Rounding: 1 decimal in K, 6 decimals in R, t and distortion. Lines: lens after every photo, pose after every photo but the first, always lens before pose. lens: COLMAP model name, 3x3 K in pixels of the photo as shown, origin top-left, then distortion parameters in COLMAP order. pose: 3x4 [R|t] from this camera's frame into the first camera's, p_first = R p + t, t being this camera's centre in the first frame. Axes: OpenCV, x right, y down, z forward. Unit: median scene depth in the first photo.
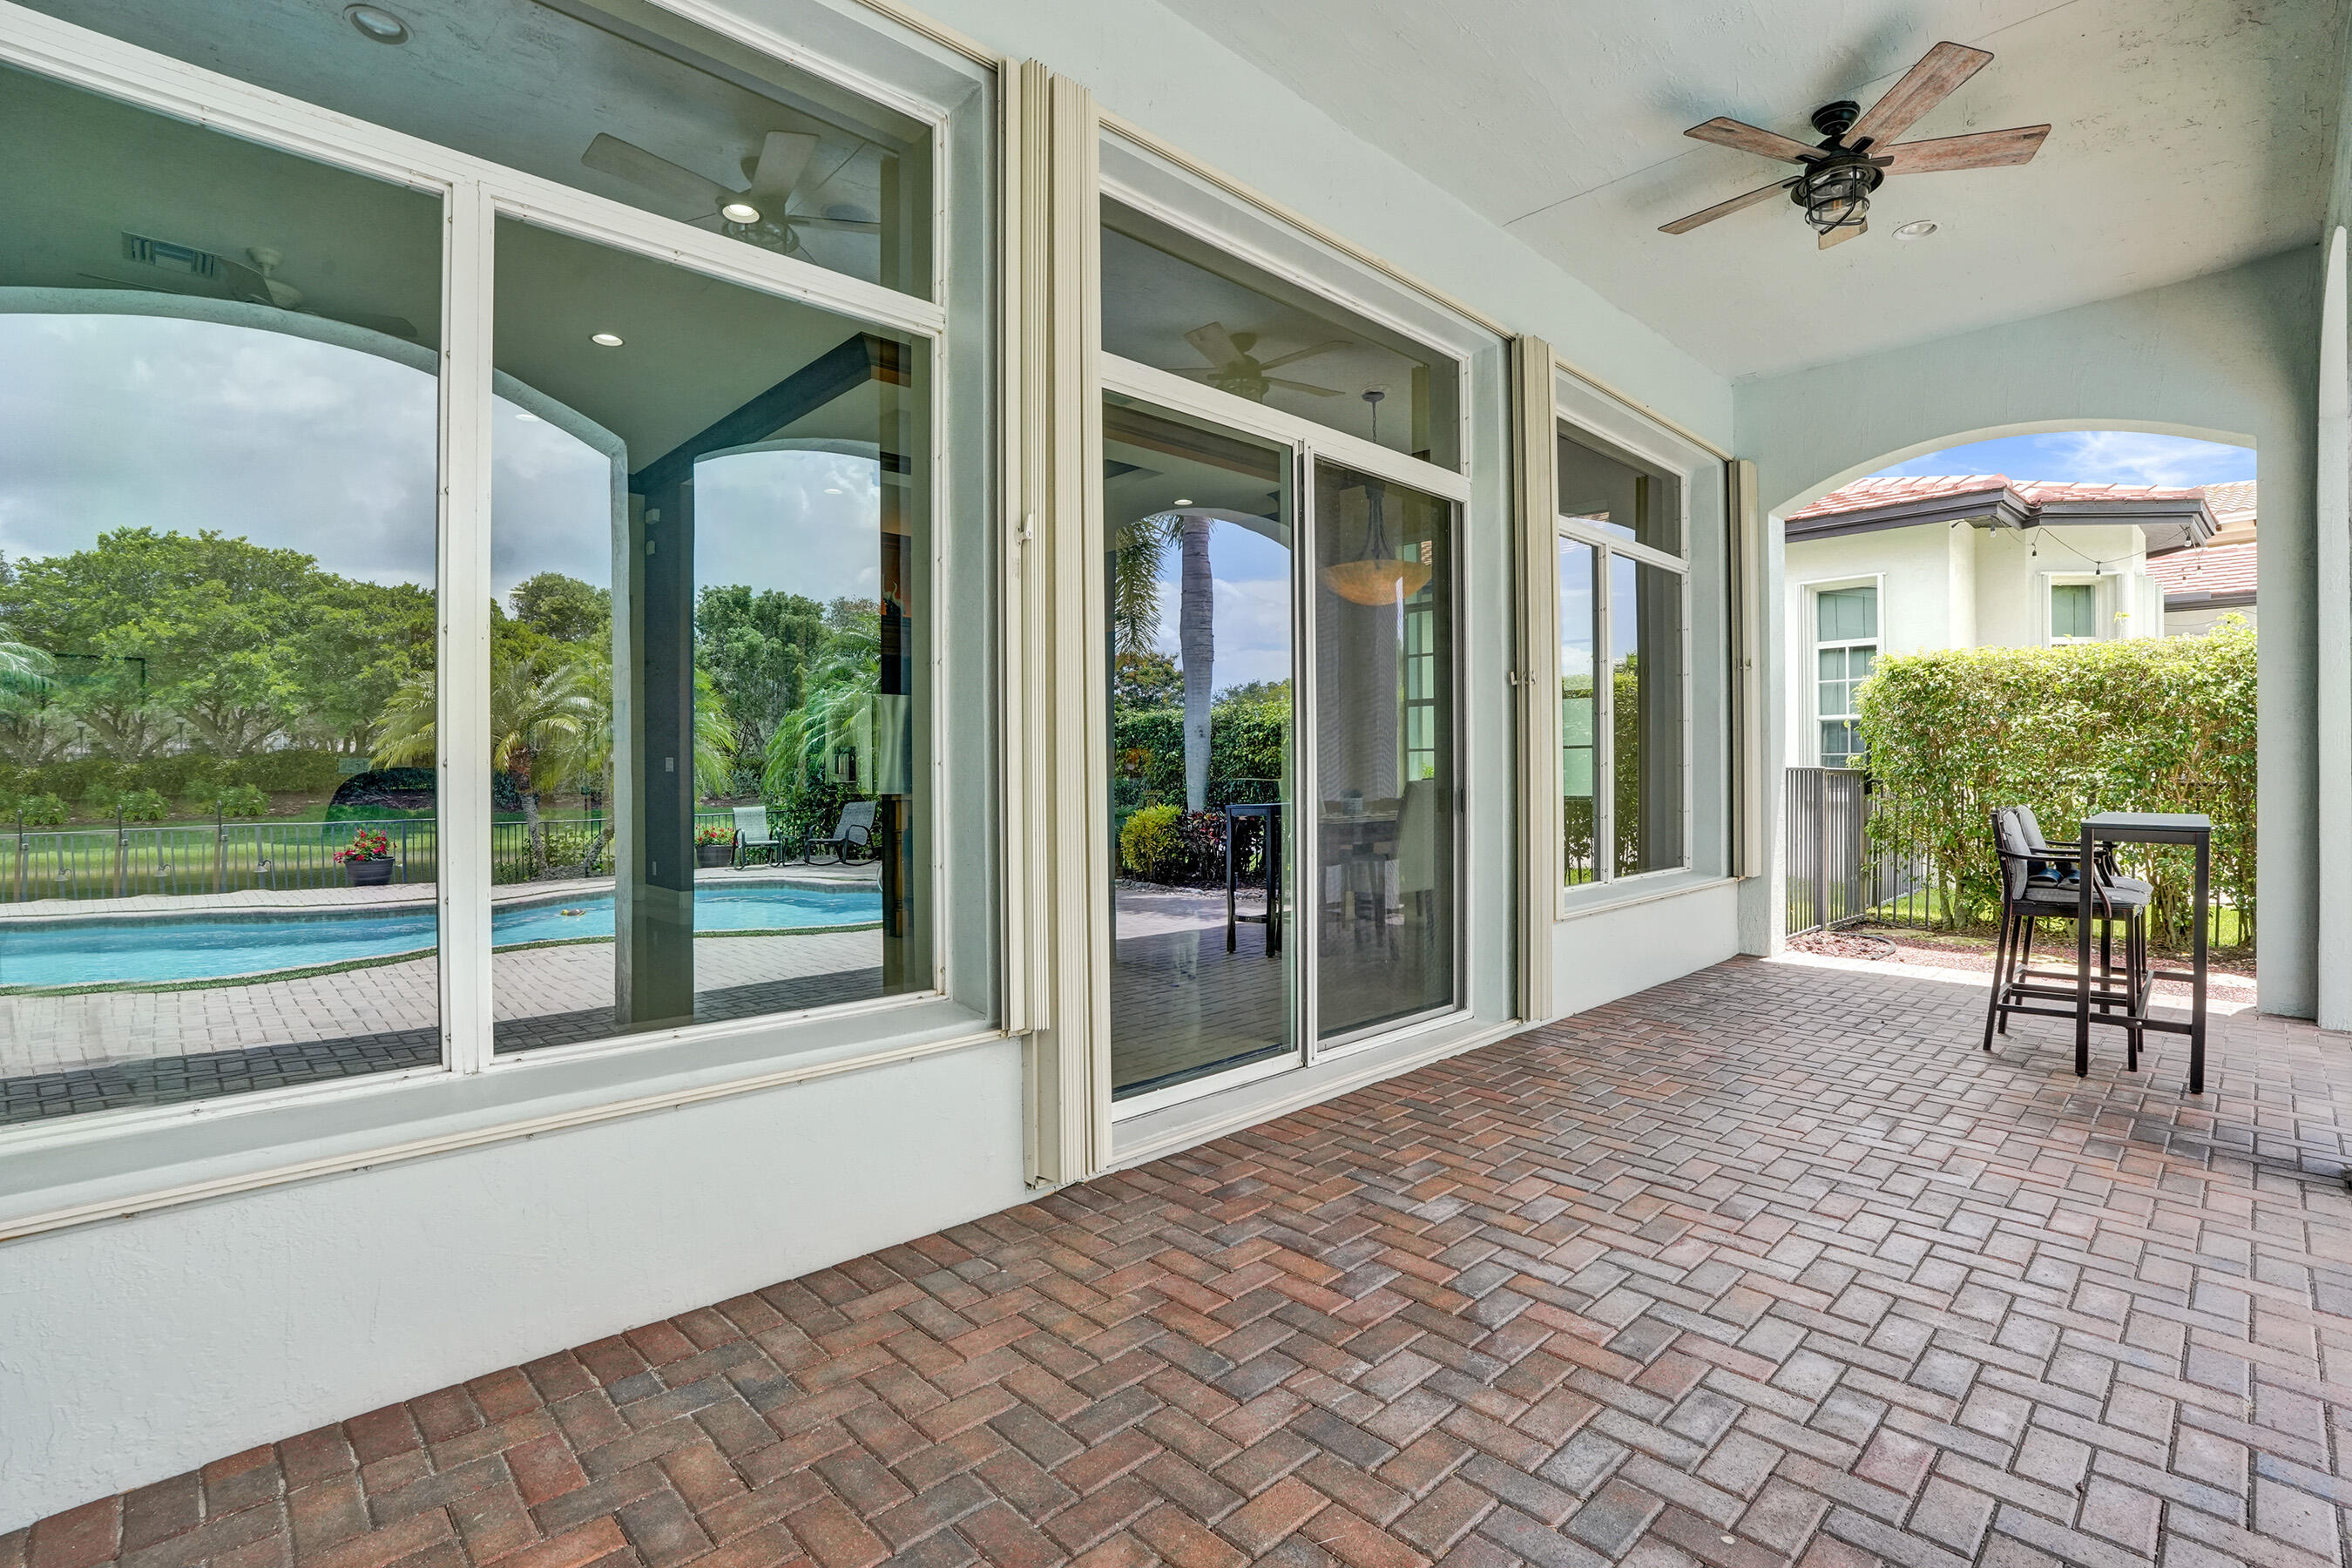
lens RADIAL K [[1105.0, 0, 1170.2], [0, 1105.0, 776.5], [0, 0, 1]] dist [-0.061340, 0.023777]
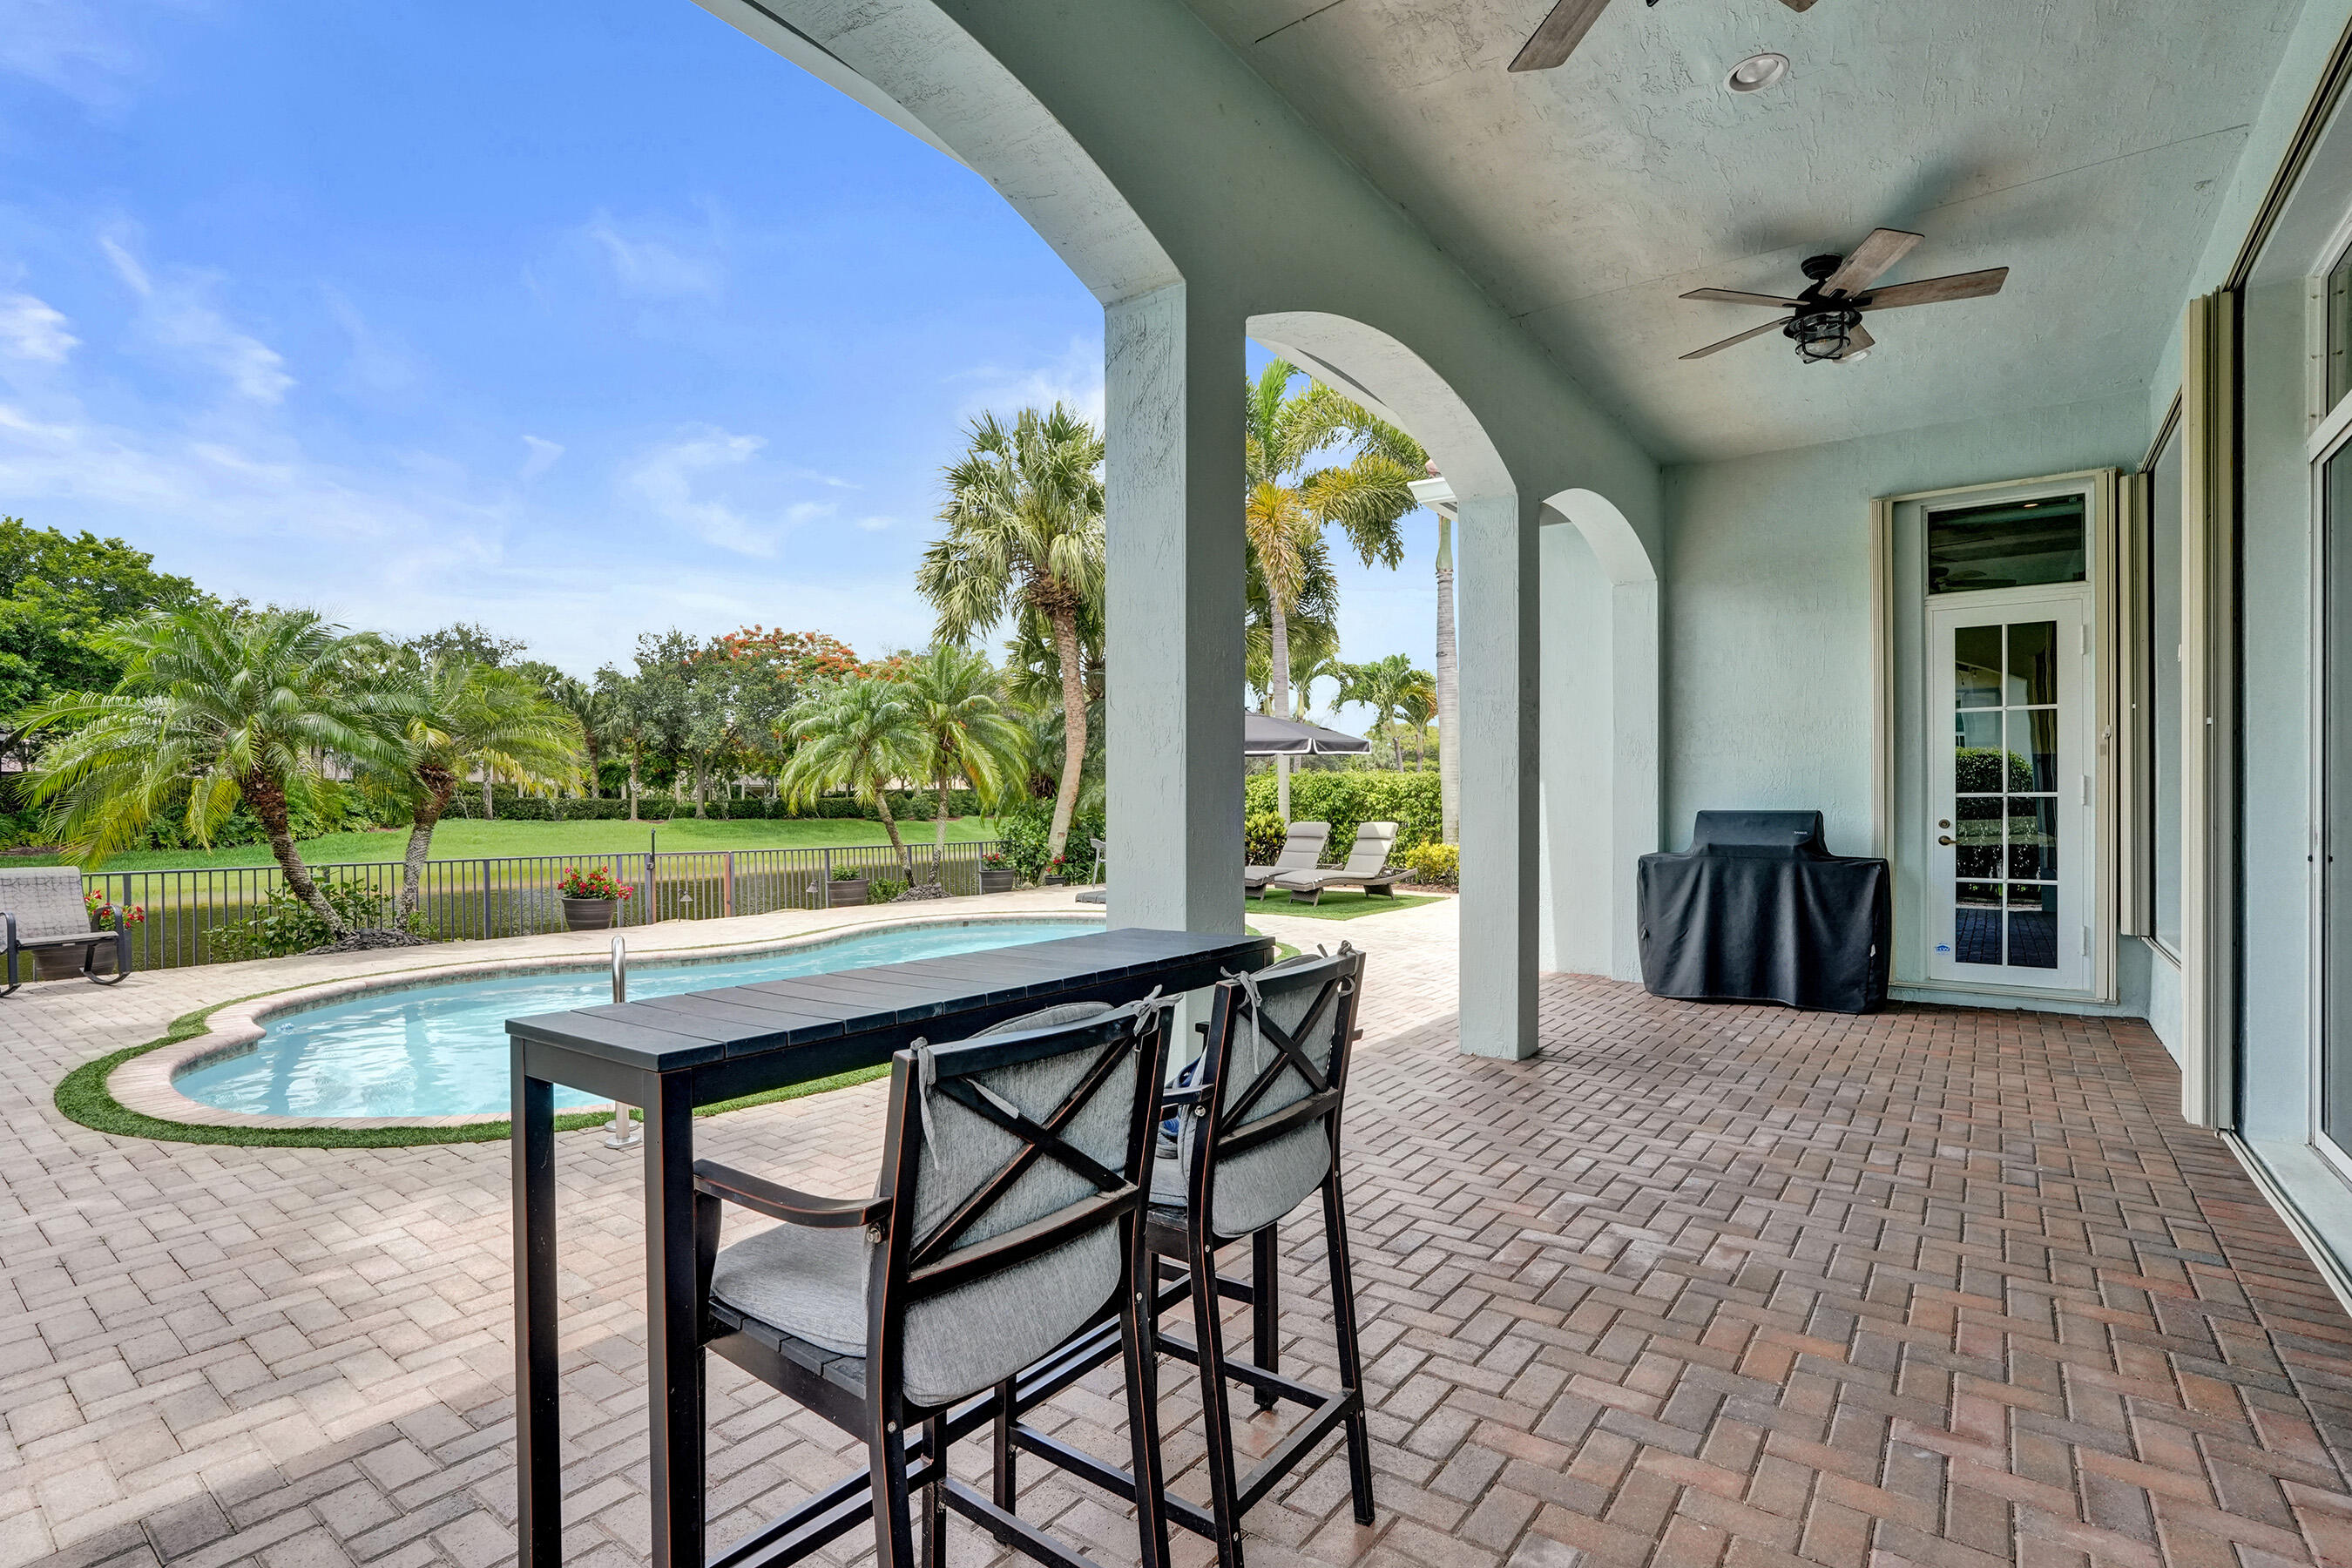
lens RADIAL K [[1105.0, 0, 1203.3], [0, 1105.0, 810.7], [0, 0, 1]] dist [-0.061340, 0.023777]
pose [[-0.984845, 0.010812, -0.173102, 1.304239], [0.008749, 0.999881, 0.012675, -0.034535], [0.173218, 0.010969, -0.984822, 2.039436]]
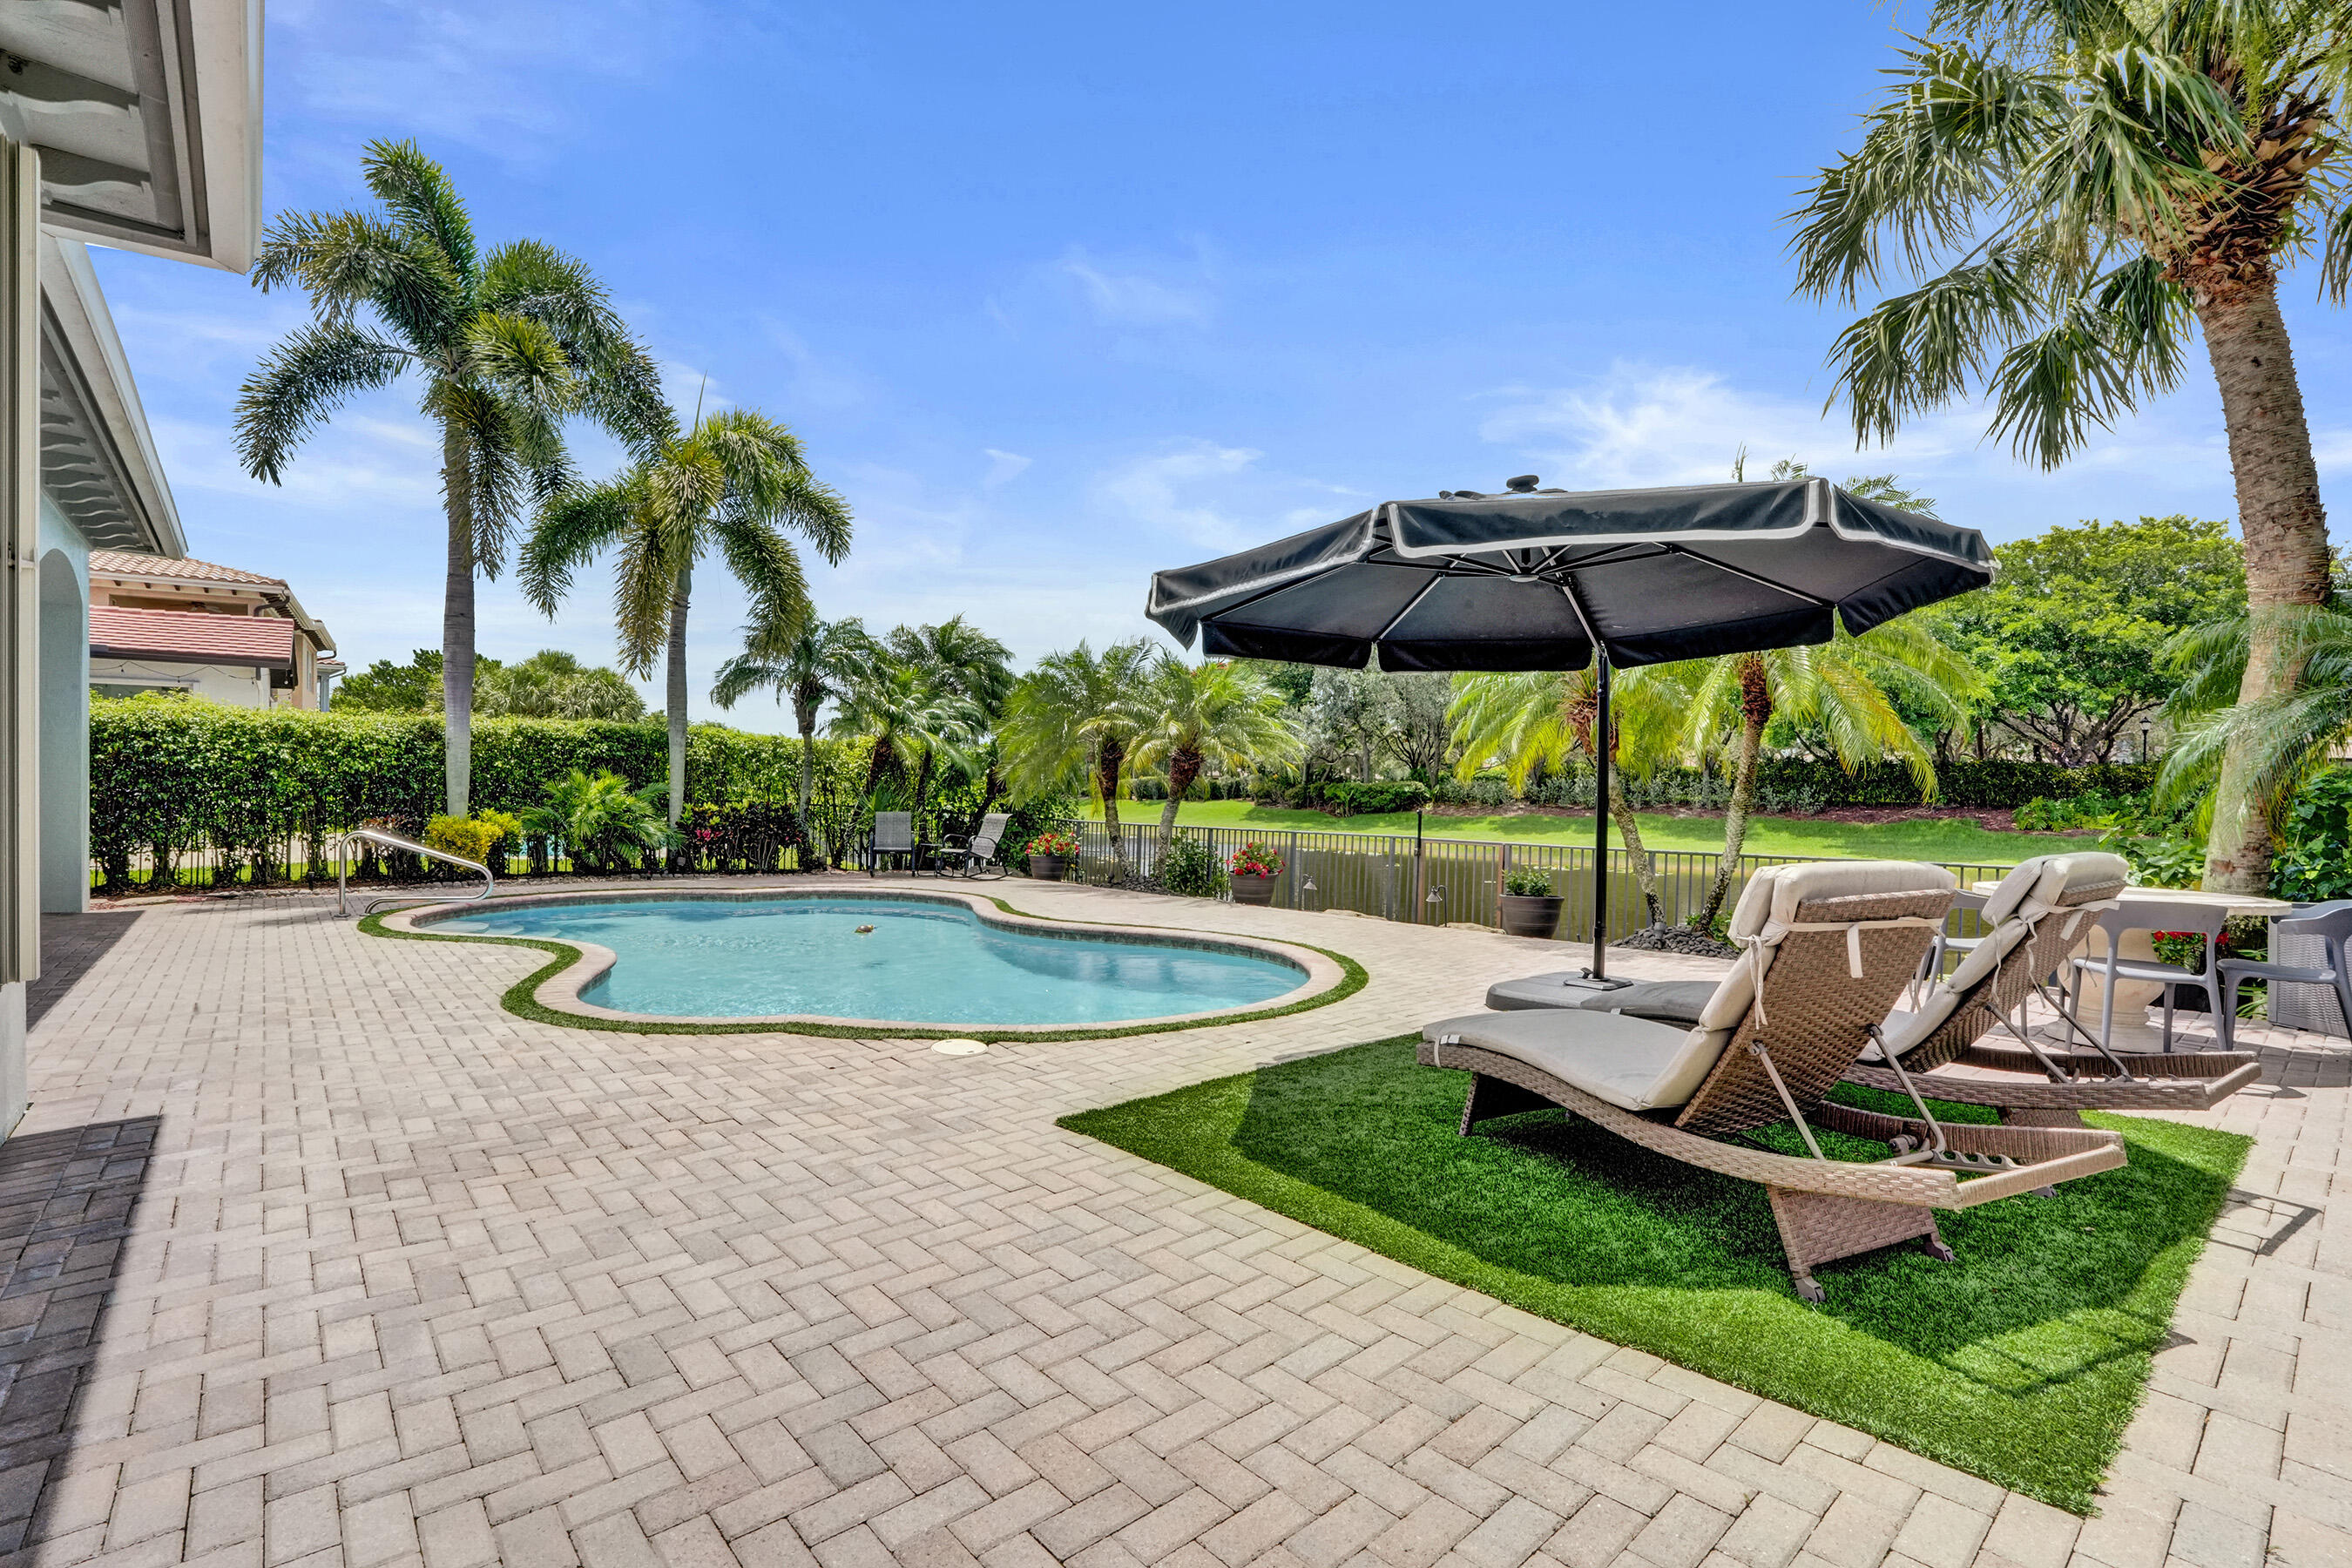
lens RADIAL K [[1105.0, 0, 1171.5], [0, 1105.0, 761.6], [0, 0, 1]] dist [-0.061340, 0.023777]
pose [[0.038356, 0.028432, 0.998860, -0.995466], [-0.004640, 0.999589, -0.028275, 0.013149], [-0.999253, -0.003550, 0.038472, -1.696837]]
